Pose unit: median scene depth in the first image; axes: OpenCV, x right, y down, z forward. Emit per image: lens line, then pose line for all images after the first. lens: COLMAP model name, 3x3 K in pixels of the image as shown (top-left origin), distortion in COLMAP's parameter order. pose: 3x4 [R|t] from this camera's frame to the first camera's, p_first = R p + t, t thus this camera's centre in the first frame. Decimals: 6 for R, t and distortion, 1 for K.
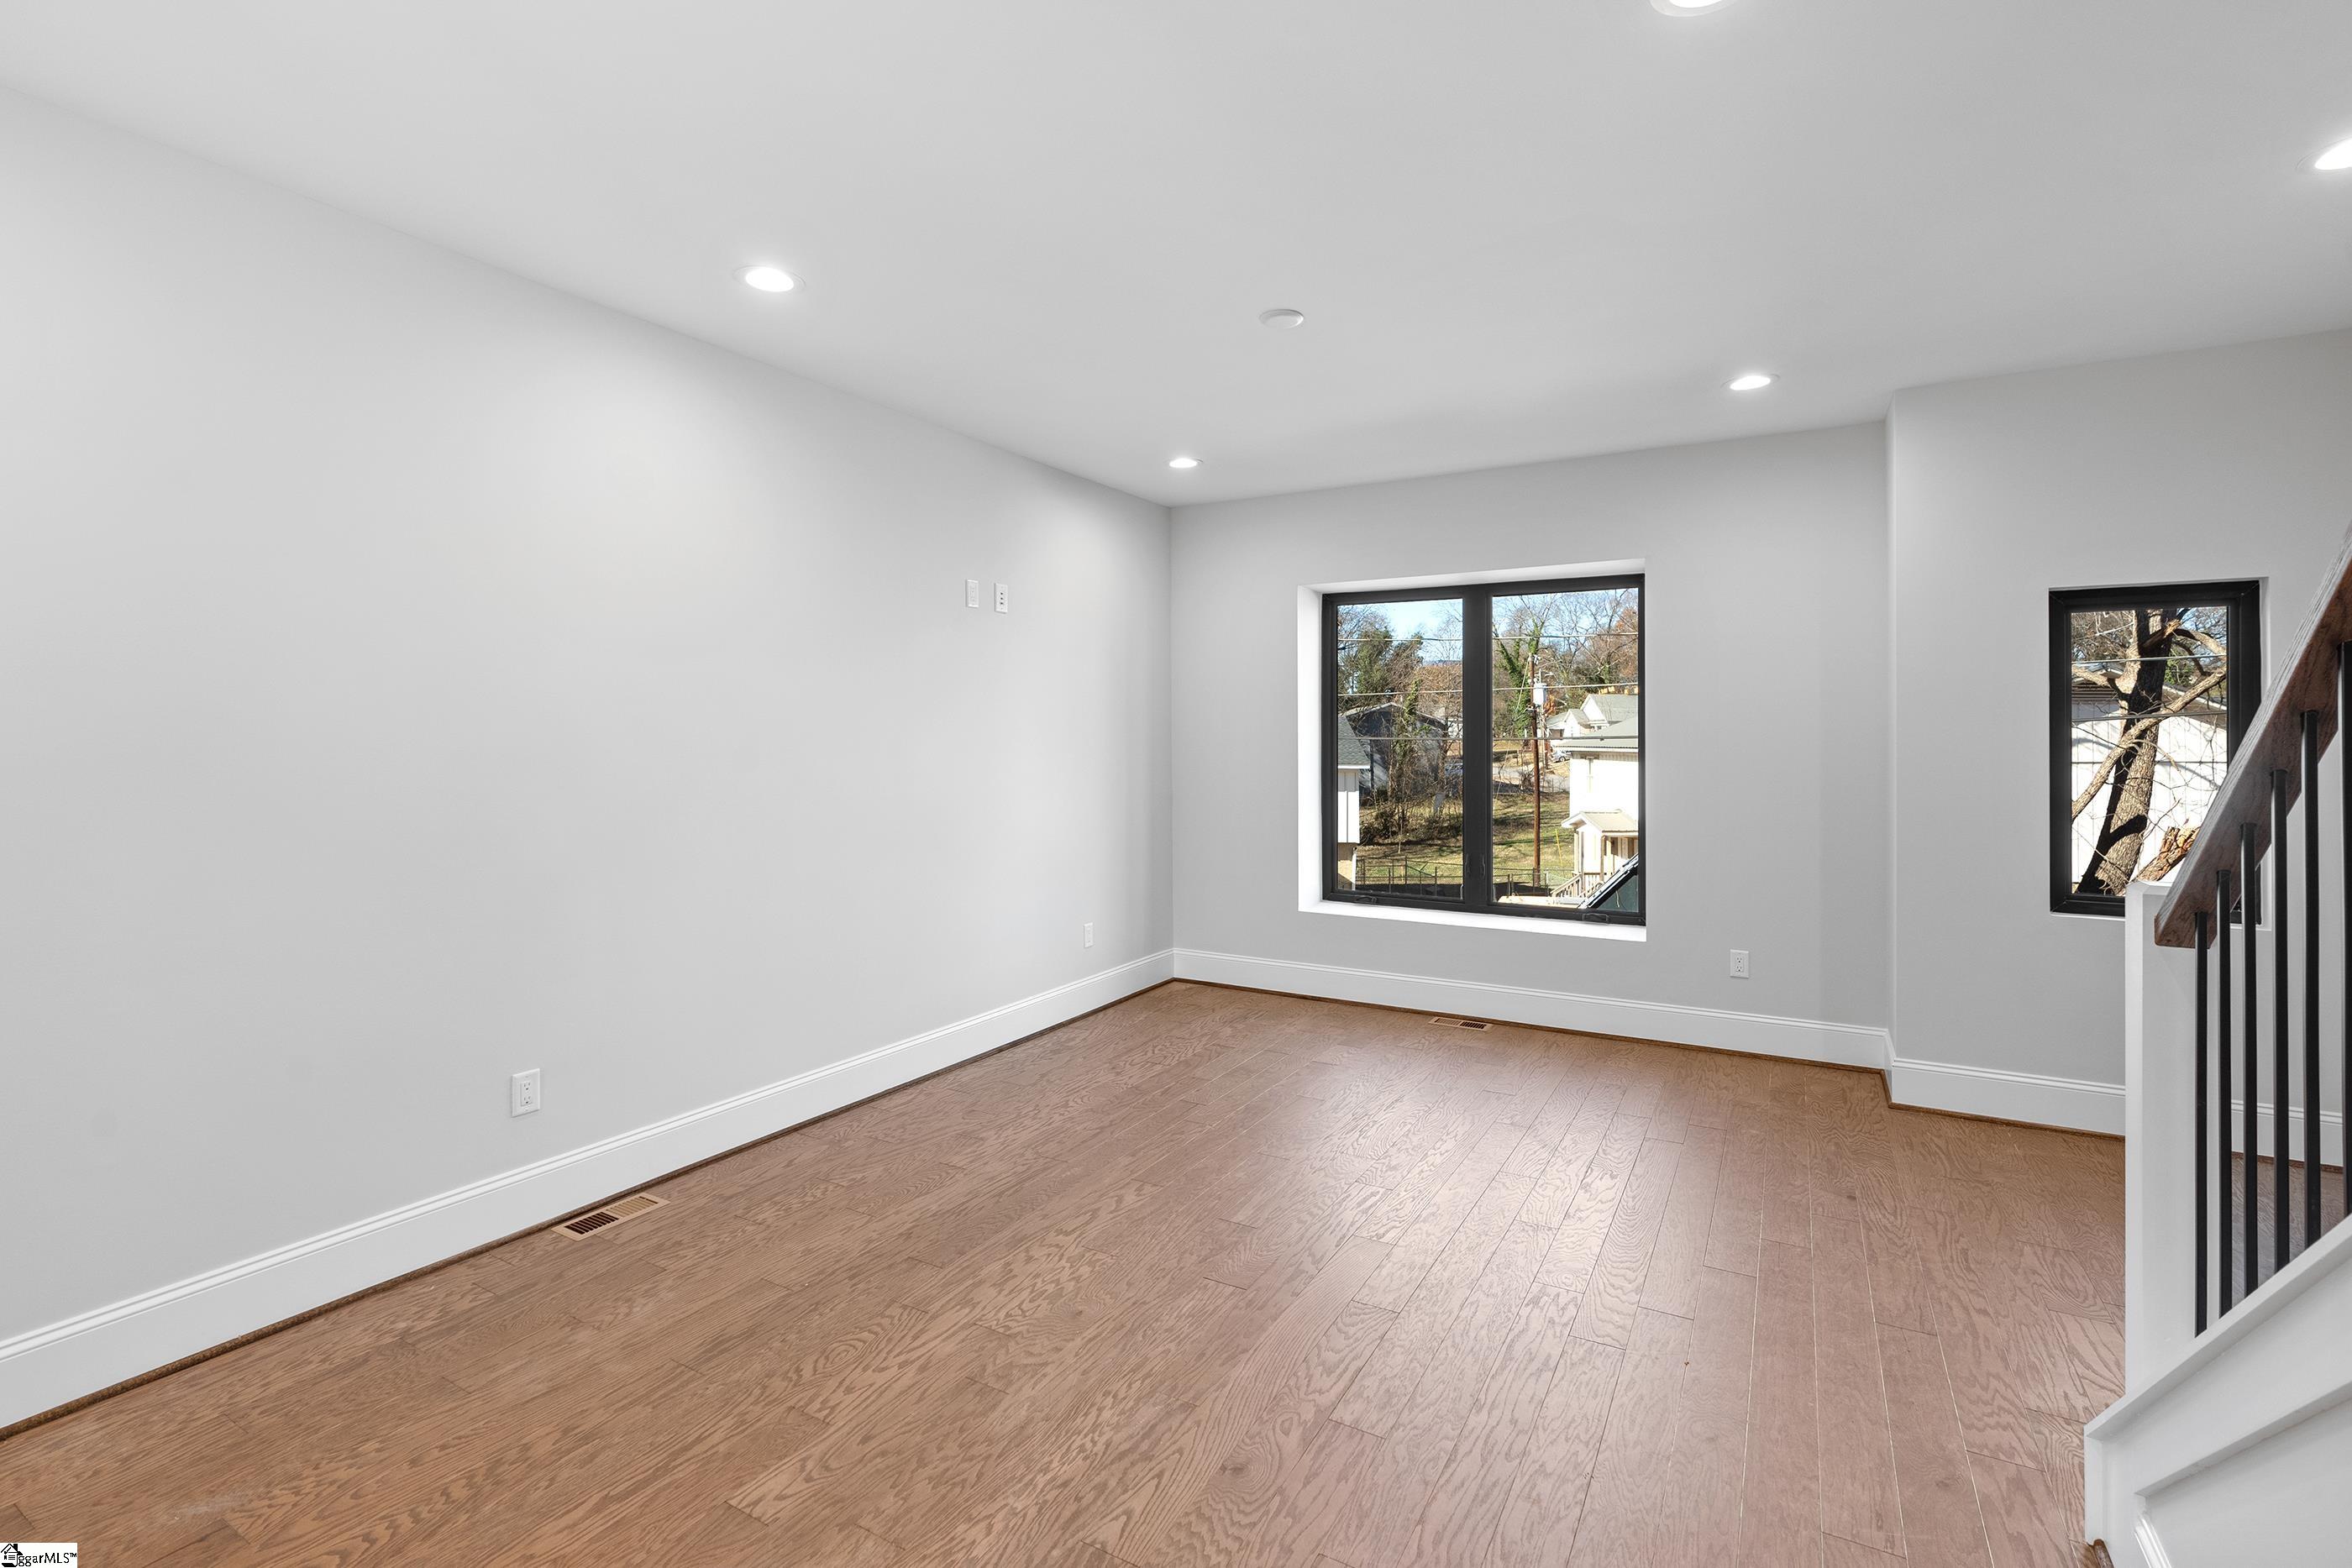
lens RADIAL K [[1061.7, 0, 1160.8], [0, 1061.7, 724.5], [0, 0, 1]] dist [-0.009590, 0.003058]
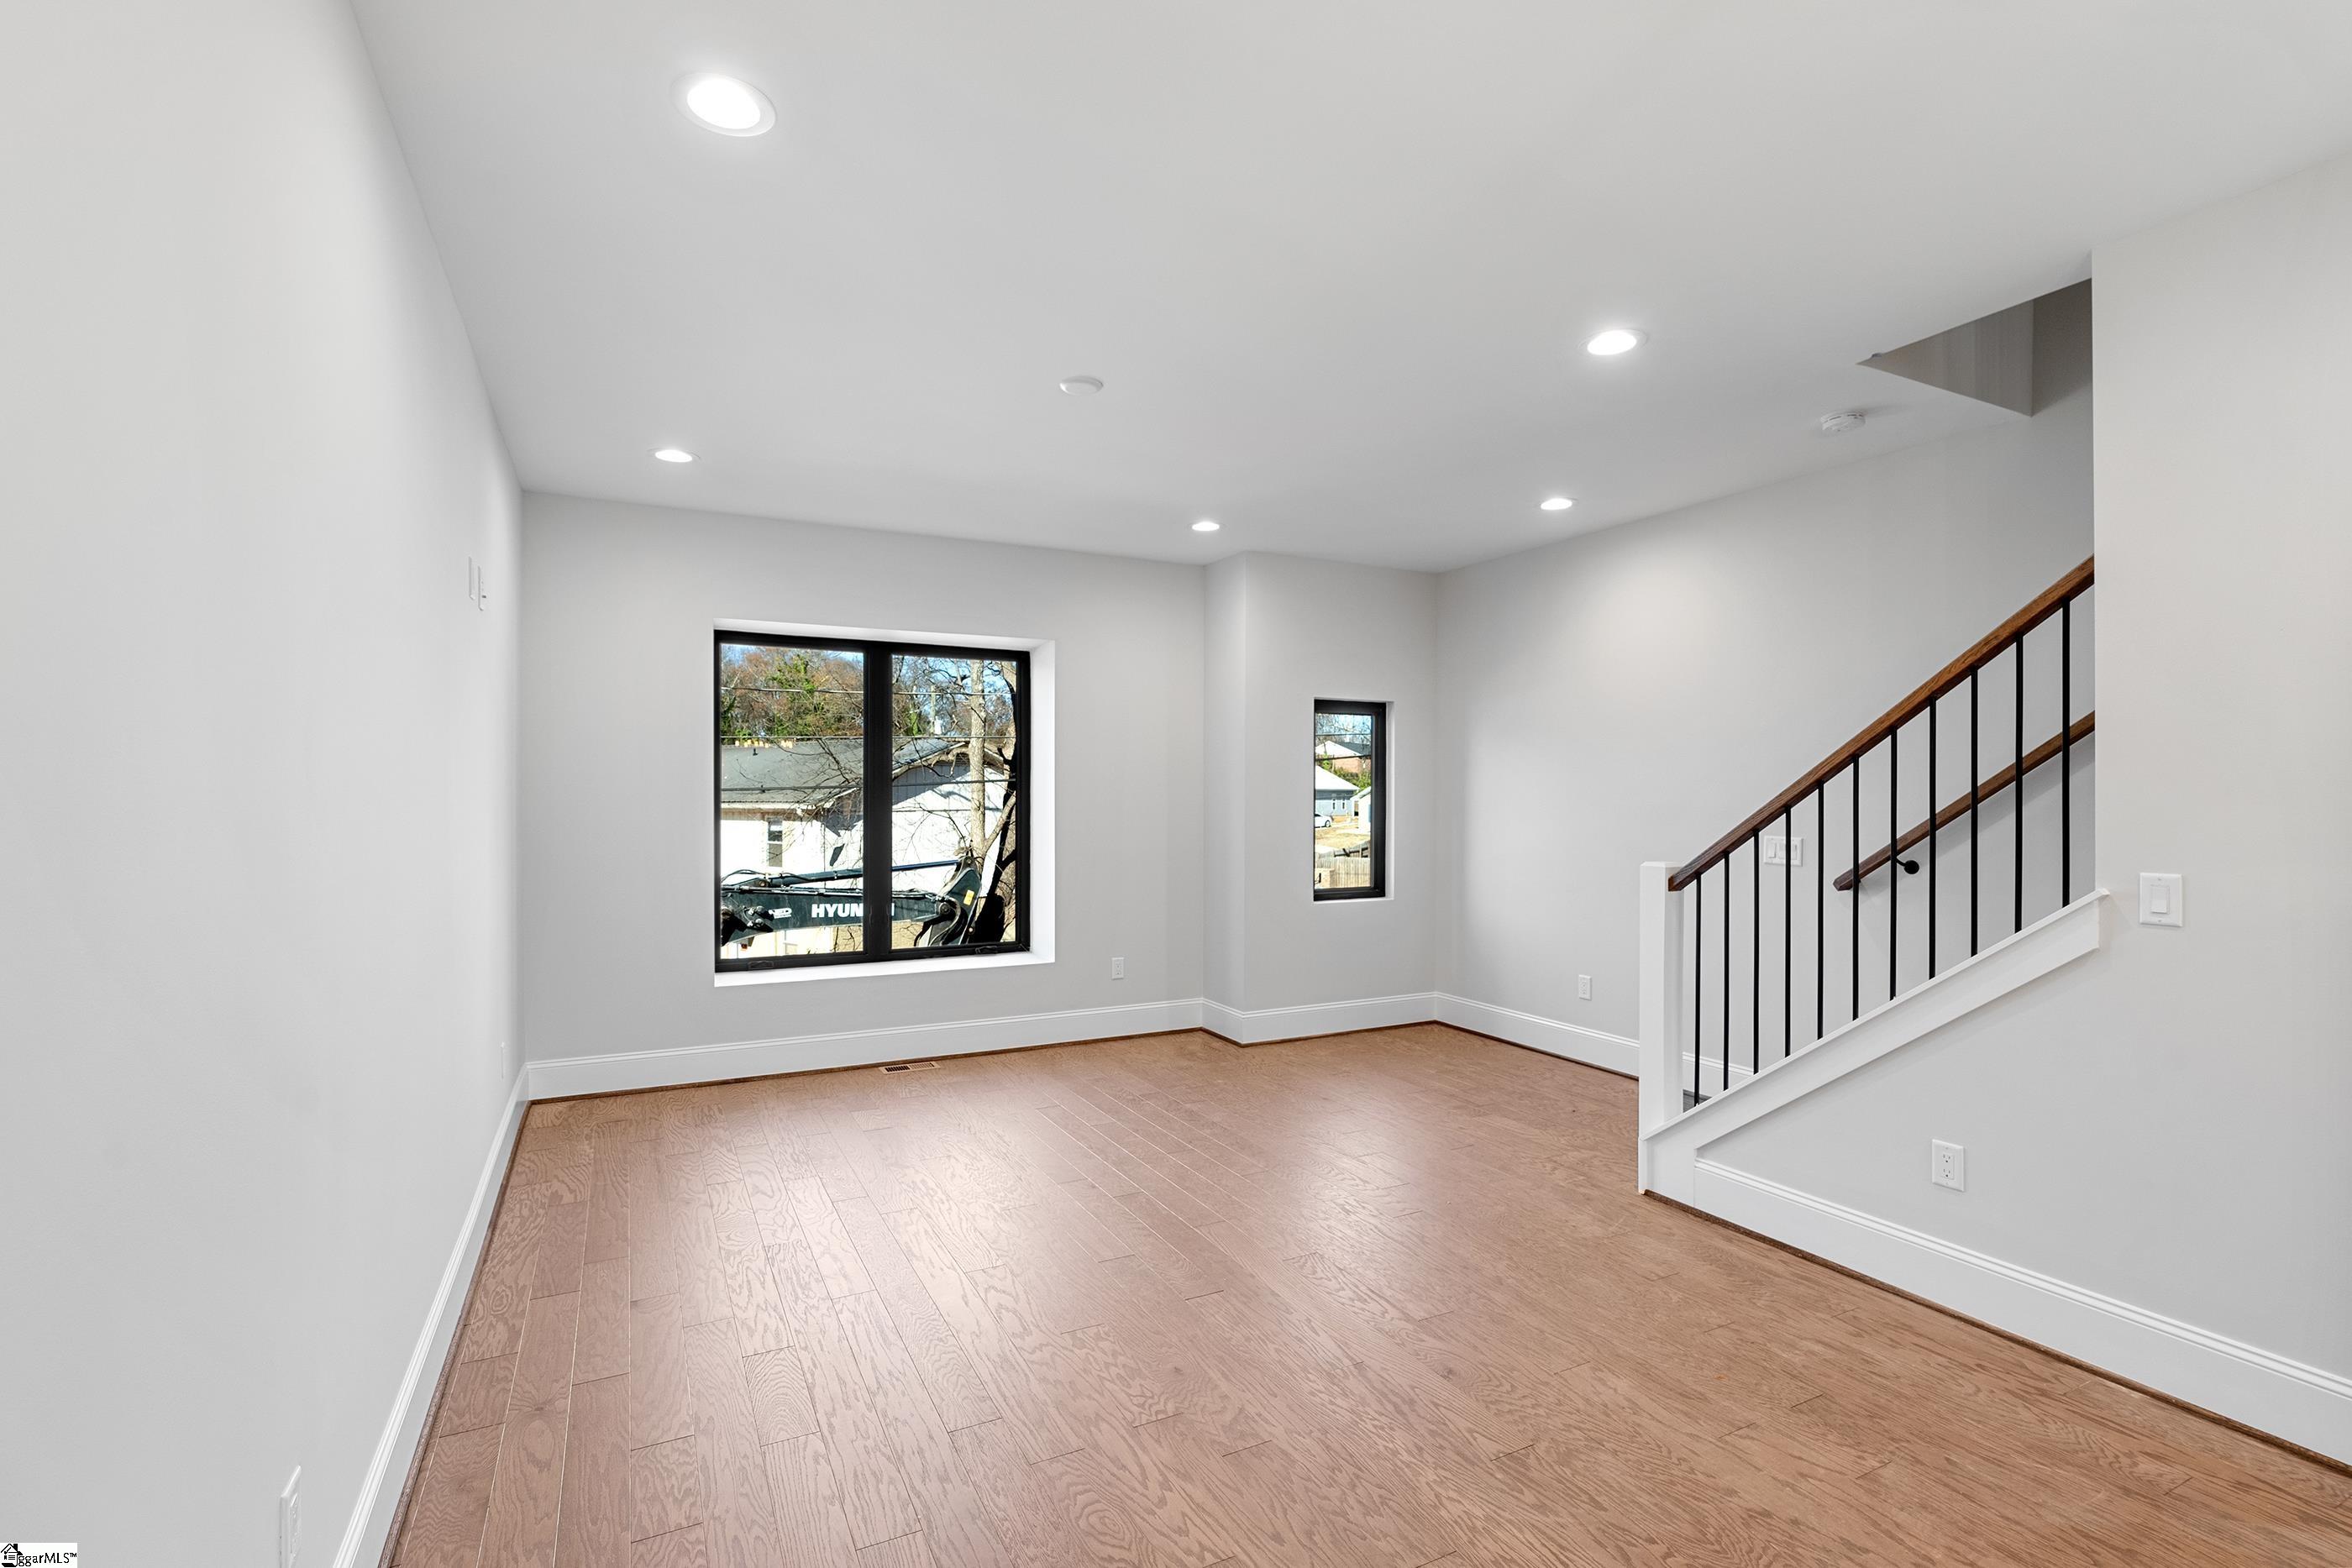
lens RADIAL K [[1061.7, 0, 1152.9], [0, 1061.7, 792.2], [0, 0, 1]] dist [-0.009590, 0.003058]
pose [[0.548115, 0.000942, 0.836402, -0.635623], [-0.012730, 0.999893, 0.007217, 0.004427], [-0.836306, -0.014603, 0.548069, 0.331474]]
